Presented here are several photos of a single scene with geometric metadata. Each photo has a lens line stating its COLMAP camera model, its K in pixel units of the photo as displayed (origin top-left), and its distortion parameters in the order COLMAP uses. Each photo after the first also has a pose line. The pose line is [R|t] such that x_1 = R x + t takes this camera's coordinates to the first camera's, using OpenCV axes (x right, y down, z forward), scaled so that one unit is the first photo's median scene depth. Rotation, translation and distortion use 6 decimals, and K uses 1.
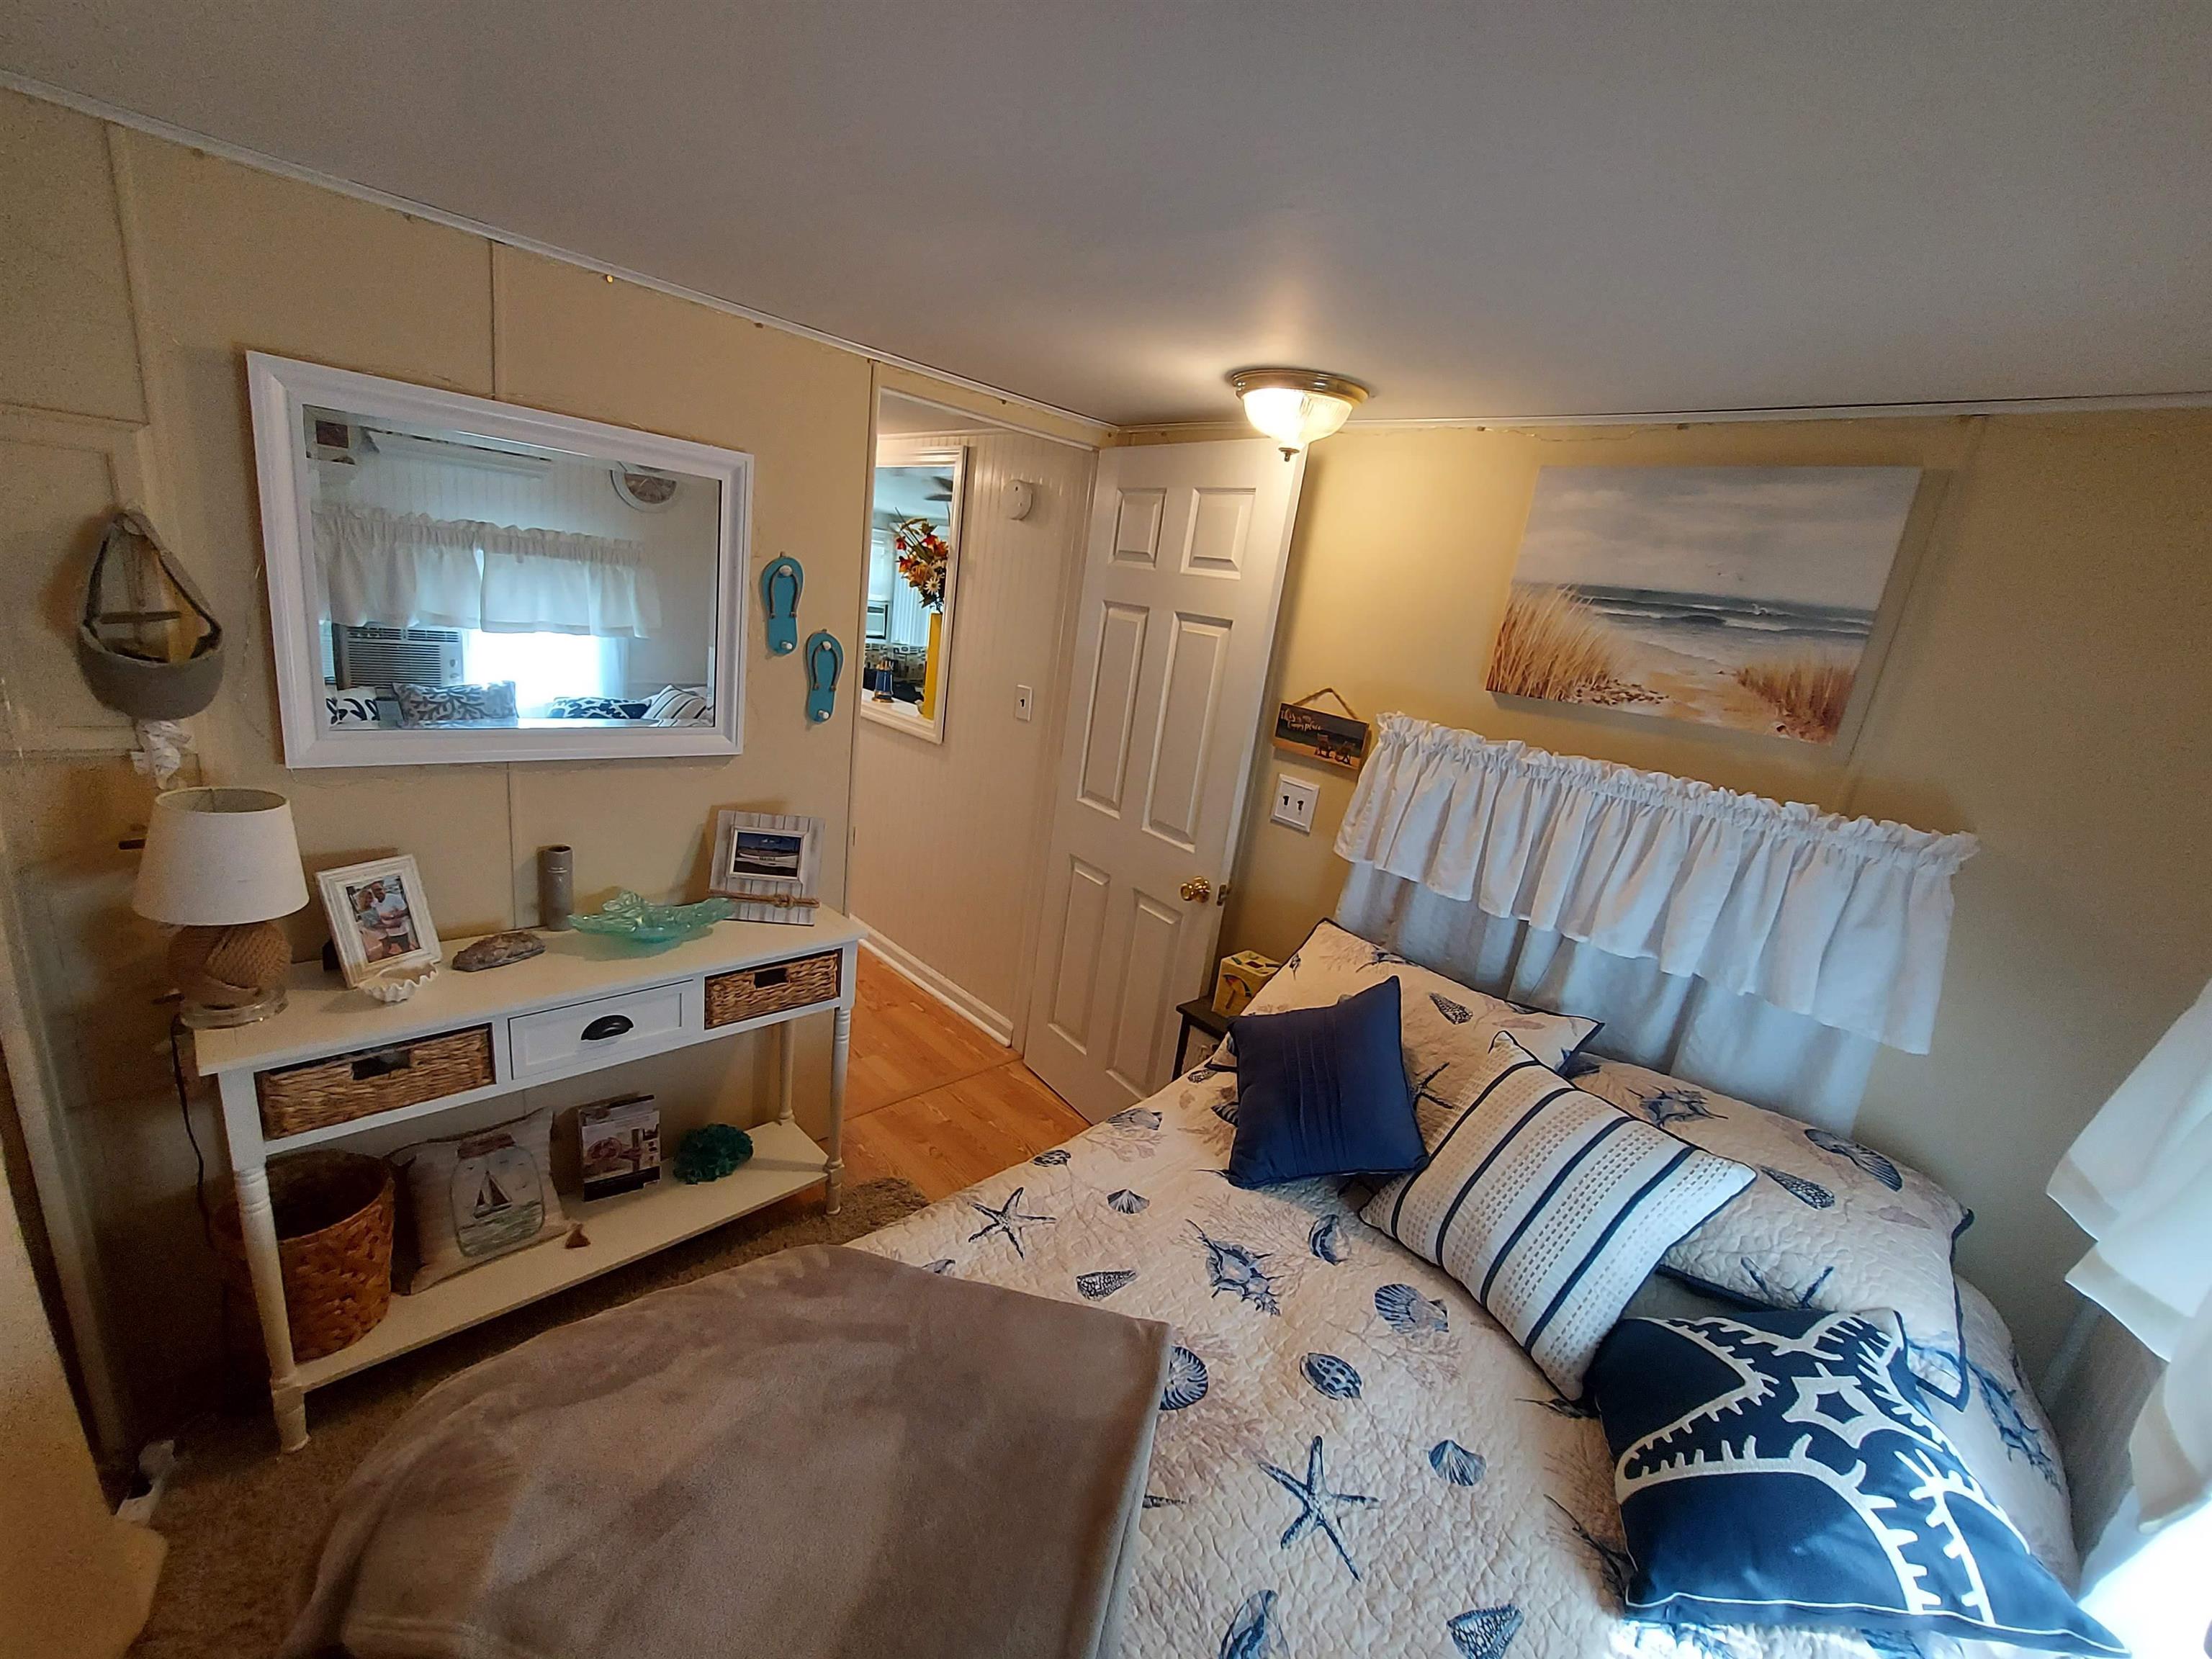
lens RADIAL K [[888.9, 0, 1097.9], [0, 888.9, 836.0], [0, 0, 1]] dist [-0.017336, -0.000234]
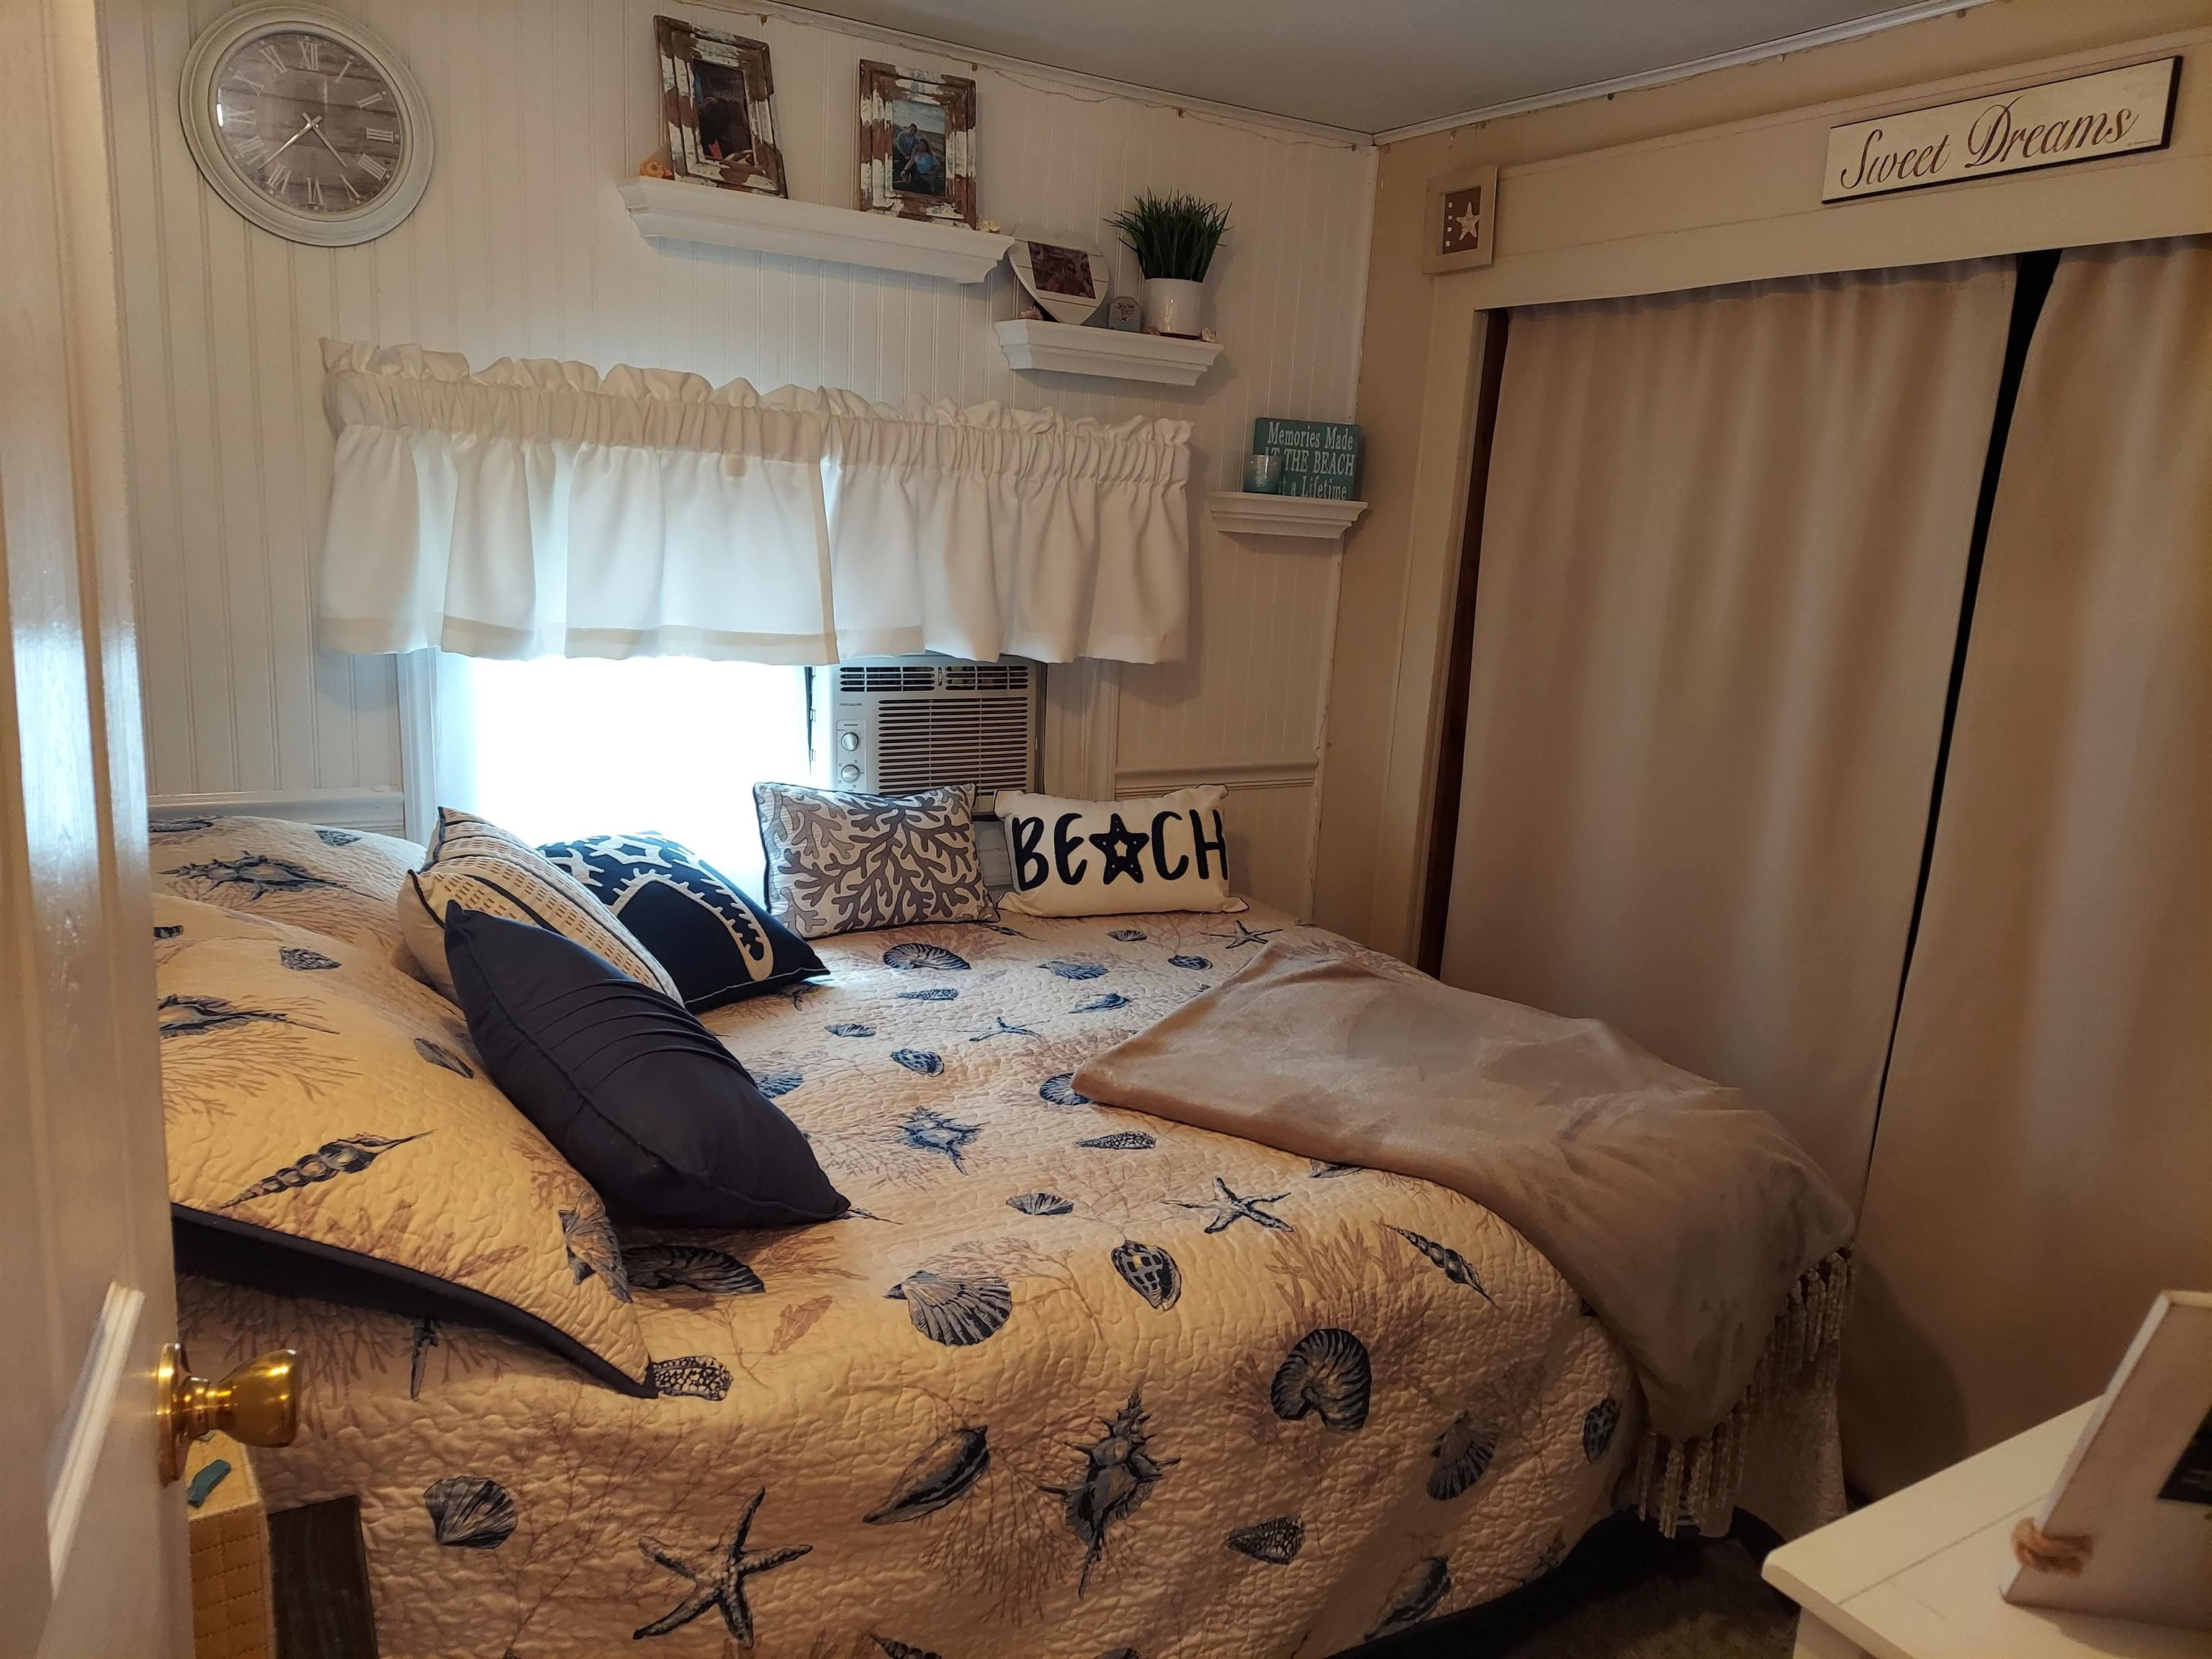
lens RADIAL K [[1577.6, 0, 1134.5], [0, 1577.6, 835.1], [0, 0, 1]] dist [0.109527, -0.116308]
pose [[-0.959145, -0.217335, 0.181125, -0.195869], [-0.109937, 0.876215, 0.469214, -0.389052], [-0.260681, 0.430131, -0.864310, 2.054807]]
